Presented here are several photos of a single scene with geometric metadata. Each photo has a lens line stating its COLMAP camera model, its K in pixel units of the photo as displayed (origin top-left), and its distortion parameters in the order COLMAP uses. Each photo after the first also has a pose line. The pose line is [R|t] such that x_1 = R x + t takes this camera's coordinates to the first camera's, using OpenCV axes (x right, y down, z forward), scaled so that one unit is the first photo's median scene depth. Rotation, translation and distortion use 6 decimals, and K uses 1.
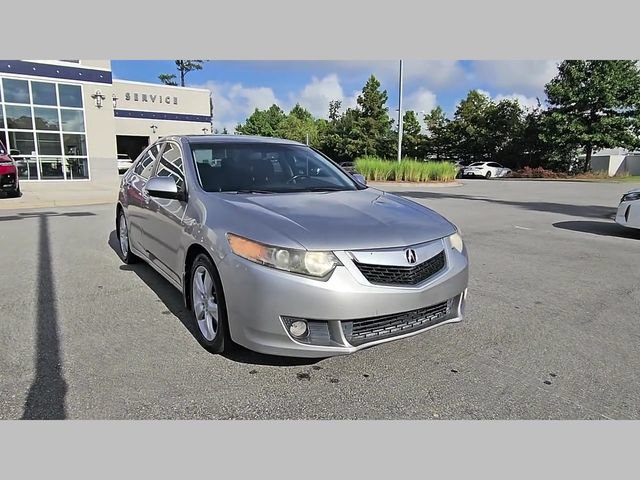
lens RADIAL K [[430.8, 0, 308.9], [0, 430.8, 241.3], [0, 0, 1]] dist [0.004323, -0.003804]
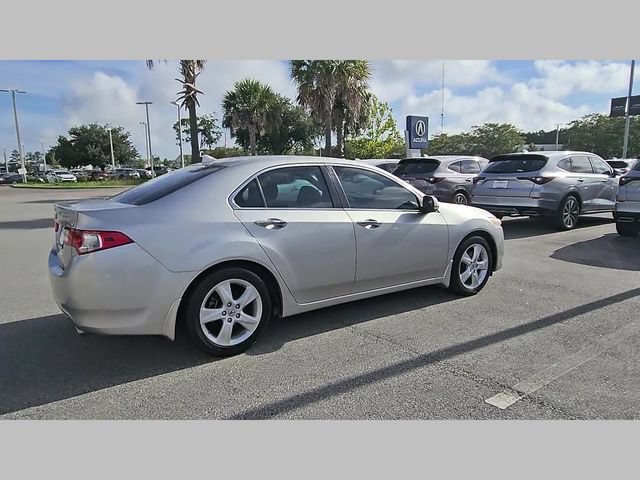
lens RADIAL K [[441.5, 0, 304.5], [0, 441.5, 238.1], [0, 0, 1]] dist [0.002676, -0.002295]
pose [[-0.003525, -0.156752, 0.987632, -0.122287], [0.198297, 0.967915, 0.154331, -0.022559], [-0.980136, 0.196388, 0.027671, 0.101762]]
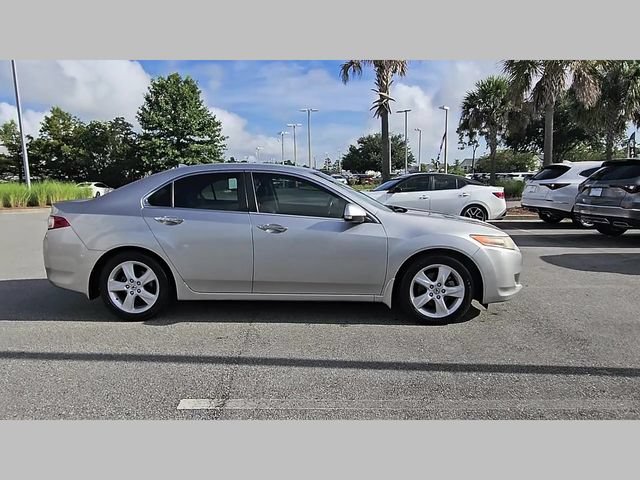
lens RADIAL K [[435.3, 0, 302.0], [0, 435.3, 241.5], [0, 0, 1]] dist [0.004702, 0.001052]
pose [[0.589370, -0.127732, 0.797701, -0.103121], [0.163234, 0.985883, 0.037262, -0.008720], [-0.791200, 0.108251, 0.601900, 0.031787]]
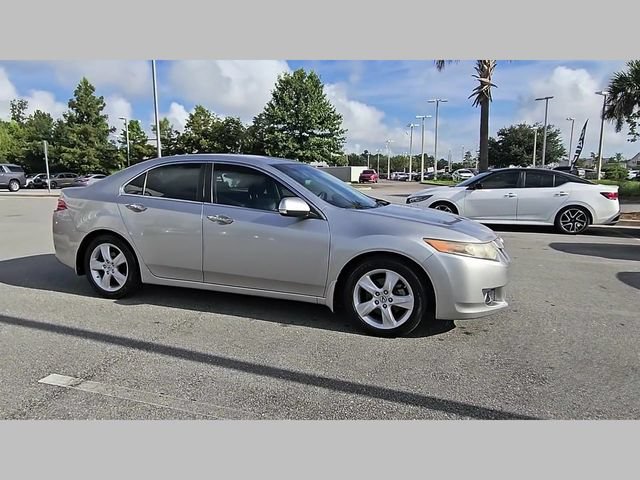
lens RADIAL K [[432.6, 0, 303.8], [0, 432.6, 241.0], [0, 0, 1]] dist [0.004226, -0.001152]
pose [[0.801862, -0.095201, 0.589877, -0.073574], [0.109299, 0.993938, 0.011834, -0.003848], [-0.587428, 0.054984, 0.807406, 0.008642]]
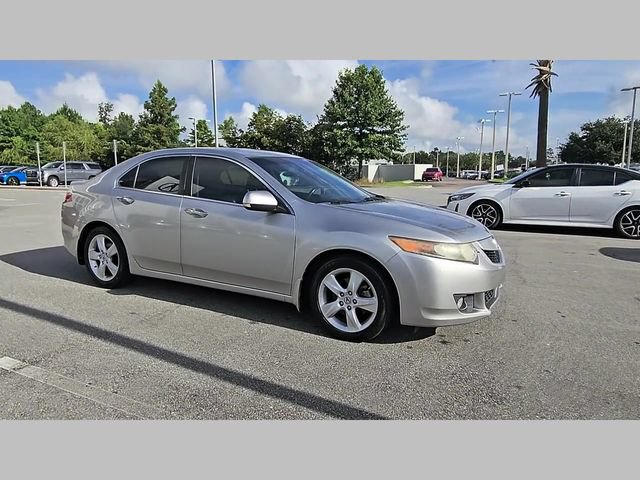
lens RADIAL K [[432.0, 0, 305.0], [0, 432.0, 241.5], [0, 0, 1]] dist [0.002179, -0.000038]
pose [[0.882323, -0.076444, 0.464395, -0.056134], [0.084489, 0.996418, 0.003495, -0.001639], [-0.462999, 0.036152, 0.885621, 0.001938]]
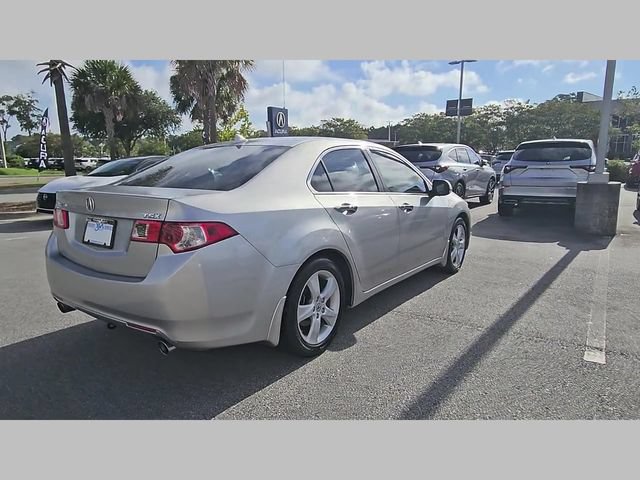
lens RADIAL K [[442.4, 0, 308.7], [0, 442.4, 241.3], [0, 0, 1]] dist [0.001269, -0.002117]
pose [[-0.350118, -0.172267, 0.920729, -0.110970], [0.176274, 0.953265, 0.245384, -0.028009], [-0.919970, 0.248214, -0.303389, 0.137835]]
